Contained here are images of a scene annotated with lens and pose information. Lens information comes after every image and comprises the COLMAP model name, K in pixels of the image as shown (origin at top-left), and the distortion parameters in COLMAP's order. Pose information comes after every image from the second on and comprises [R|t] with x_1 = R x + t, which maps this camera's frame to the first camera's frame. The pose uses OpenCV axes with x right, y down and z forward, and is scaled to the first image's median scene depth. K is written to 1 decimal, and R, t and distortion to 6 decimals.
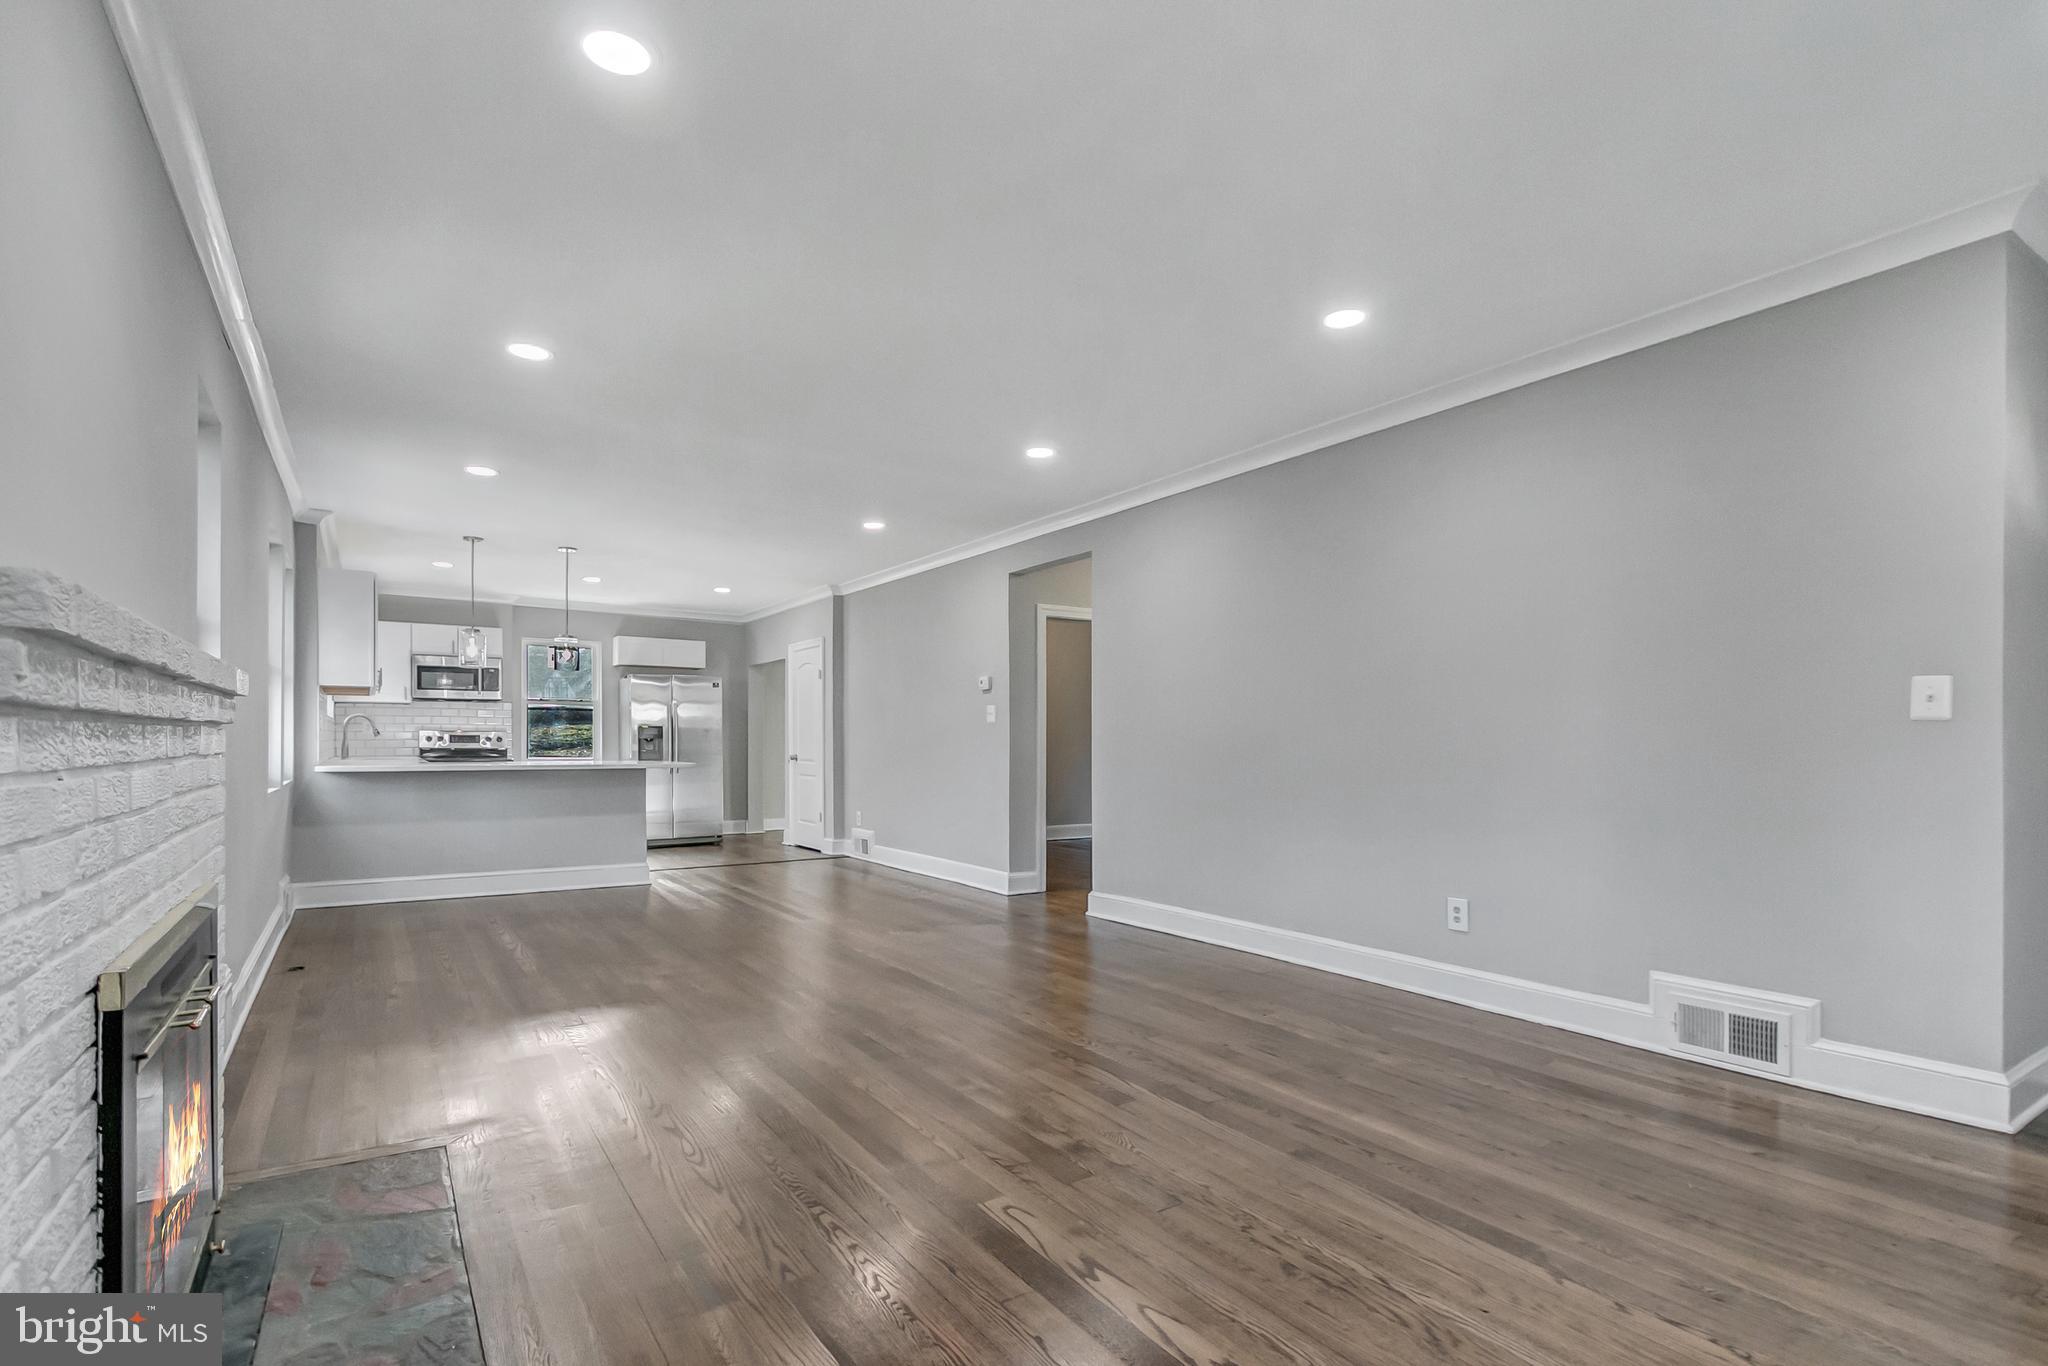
lens RADIAL K [[976.9, 0, 1025.2], [0, 976.9, 751.5], [0, 0, 1]] dist [0.002110, 0.000311]
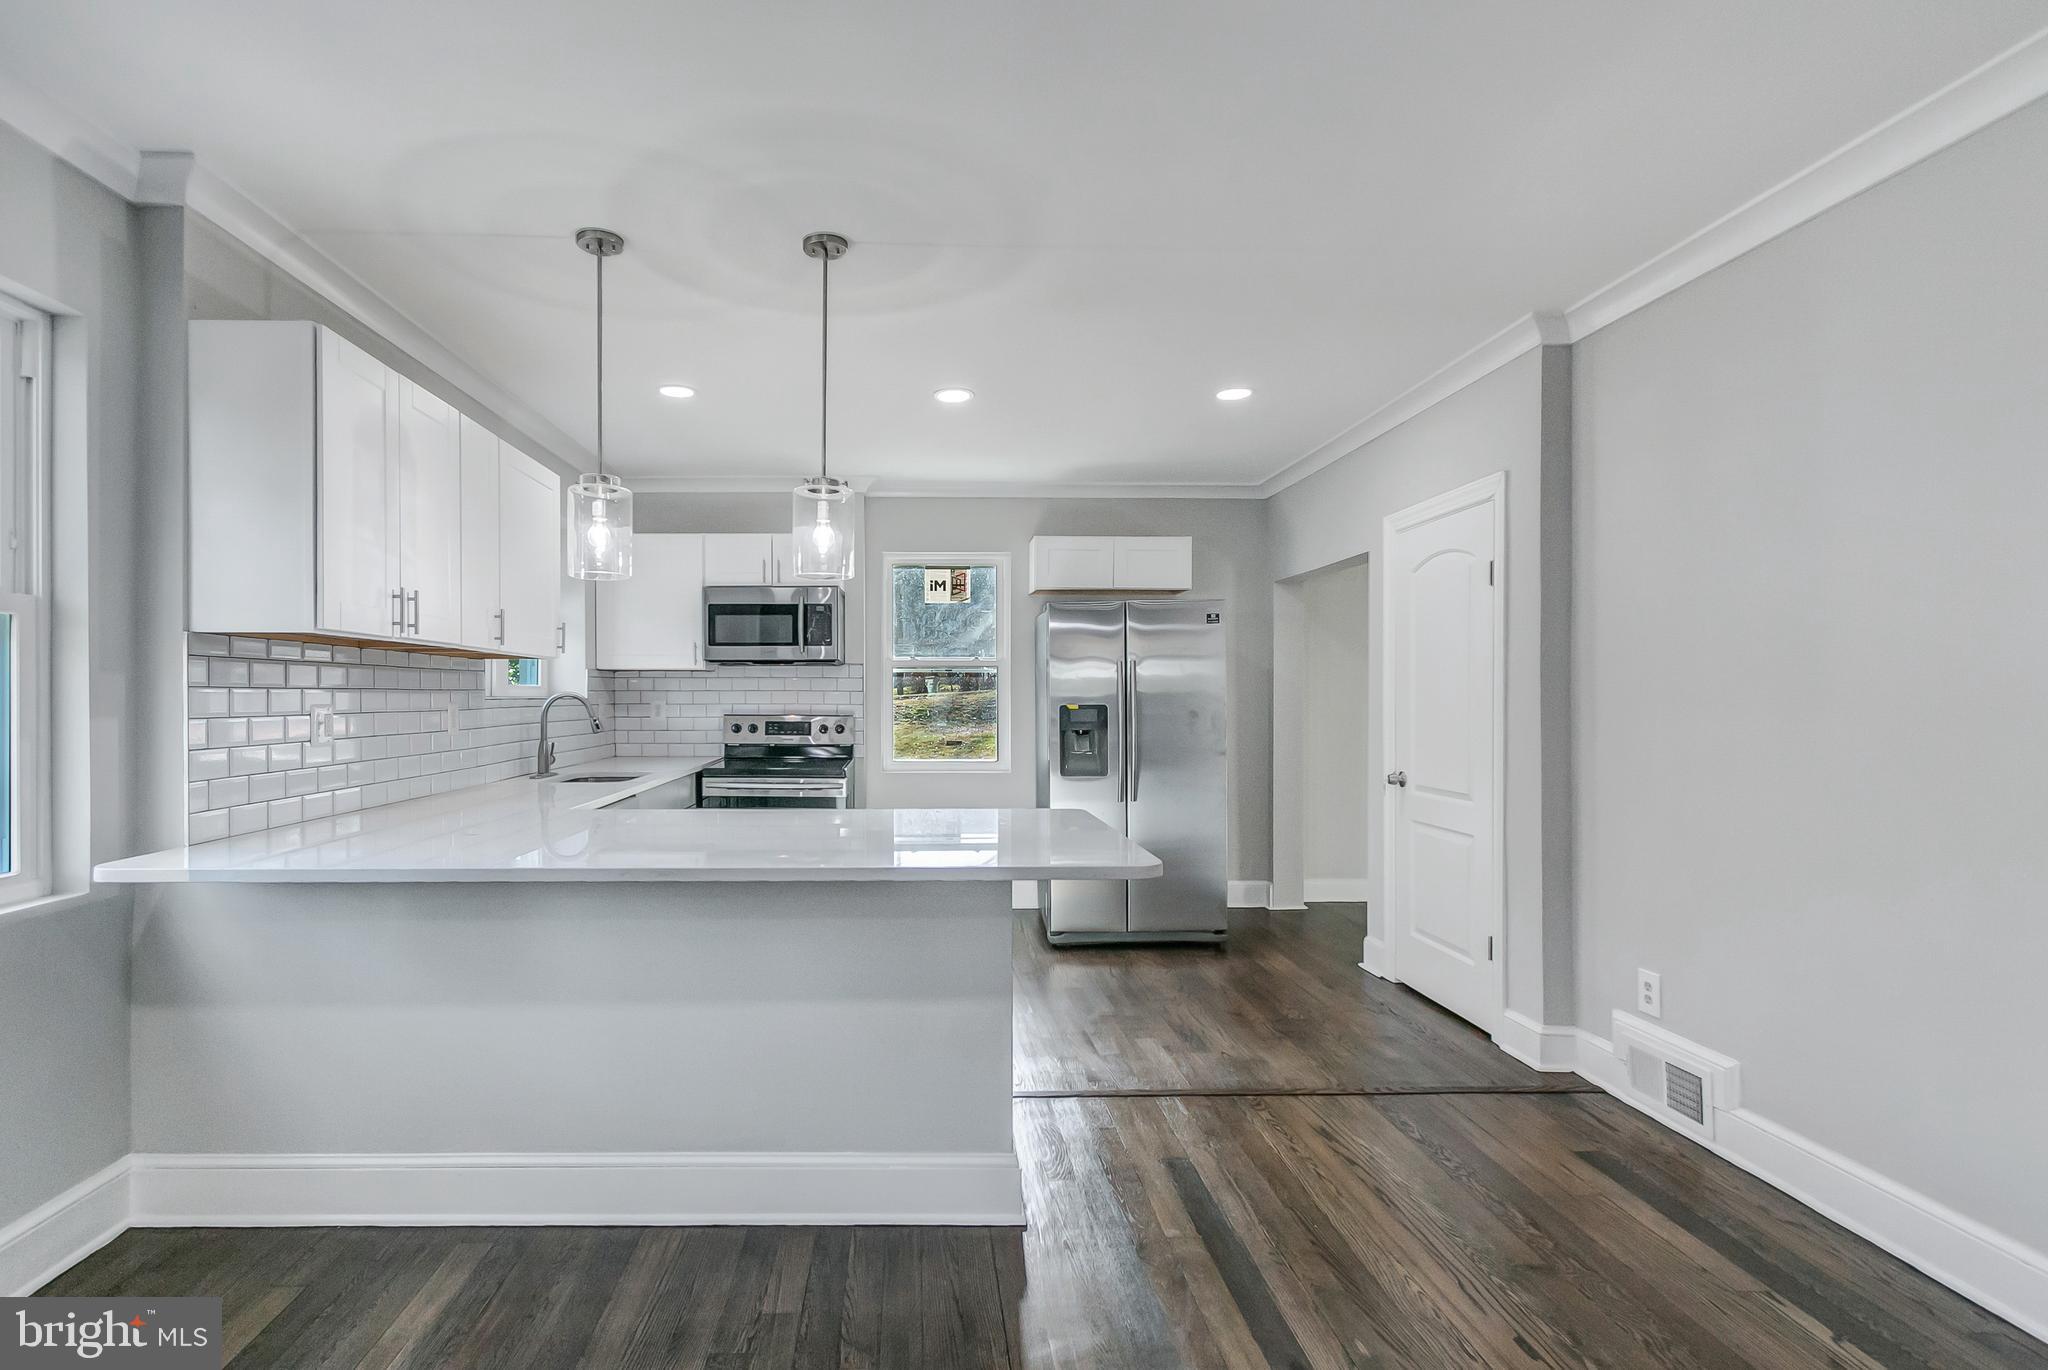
lens RADIAL K [[980.7, 0, 910.5], [0, 980.7, 705.8], [0, 0, 1]] dist [0.000644, 0.000016]
pose [[0.824562, 0.000364, -0.565772, -0.178088], [-0.001888, 0.999996, -0.002108, -0.025361], [0.565769, 0.002807, 0.824559, 0.554030]]
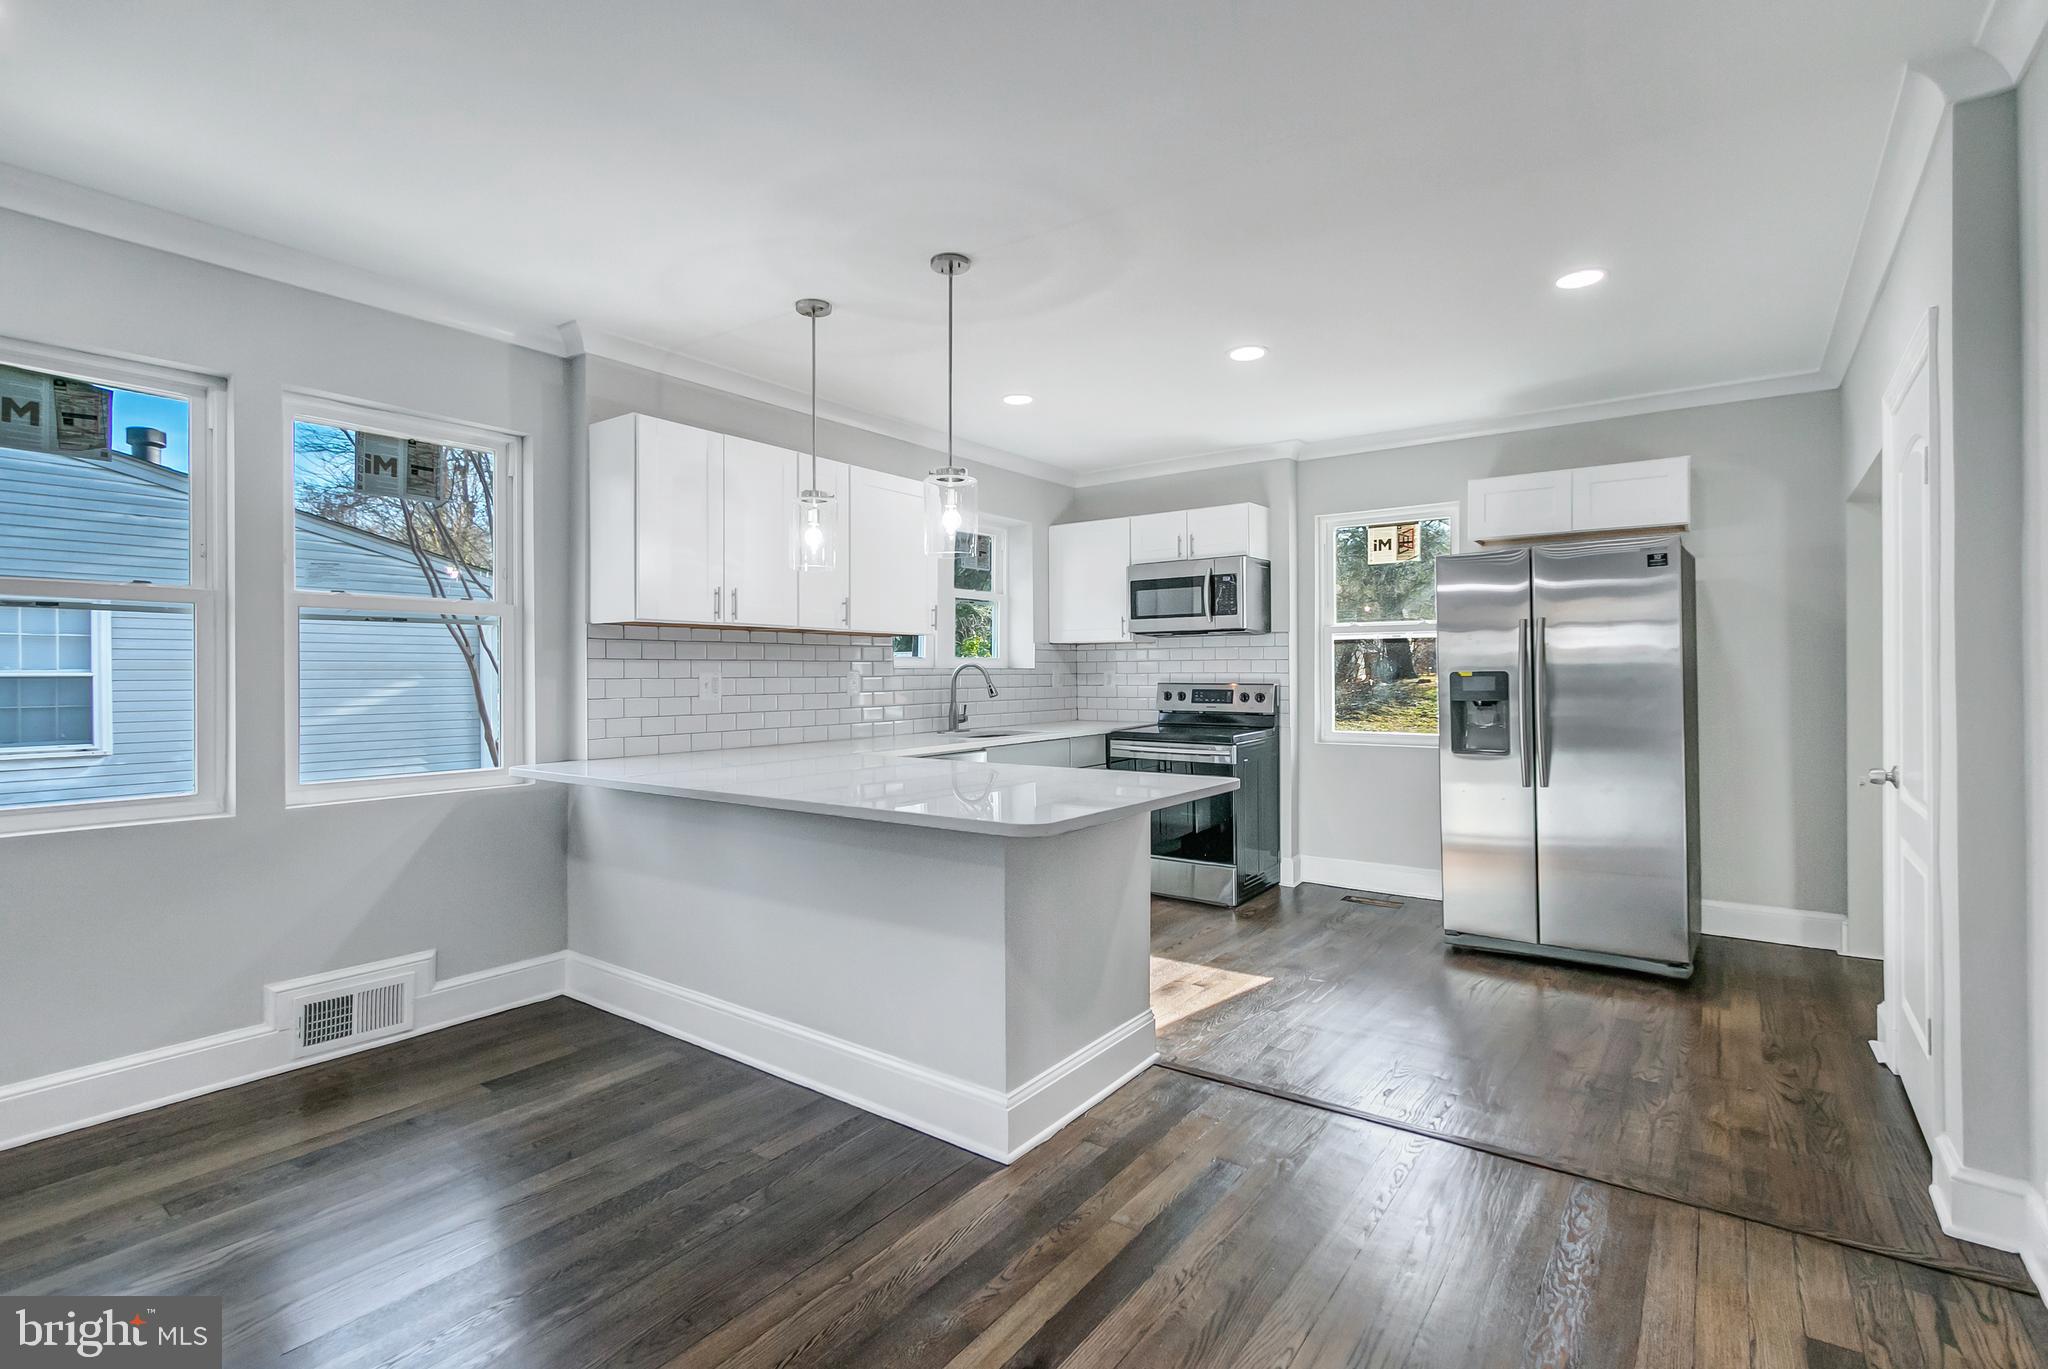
lens RADIAL K [[943.3, 0, 1019.7], [0, 943.3, 676.9], [0, 0, 1]] dist [0.001668, 0.000261]
pose [[0.329364, -0.002179, -0.944201, -0.059614], [-0.003460, 0.999988, -0.003514, -0.022513], [0.944197, 0.004424, 0.329352, 0.694059]]
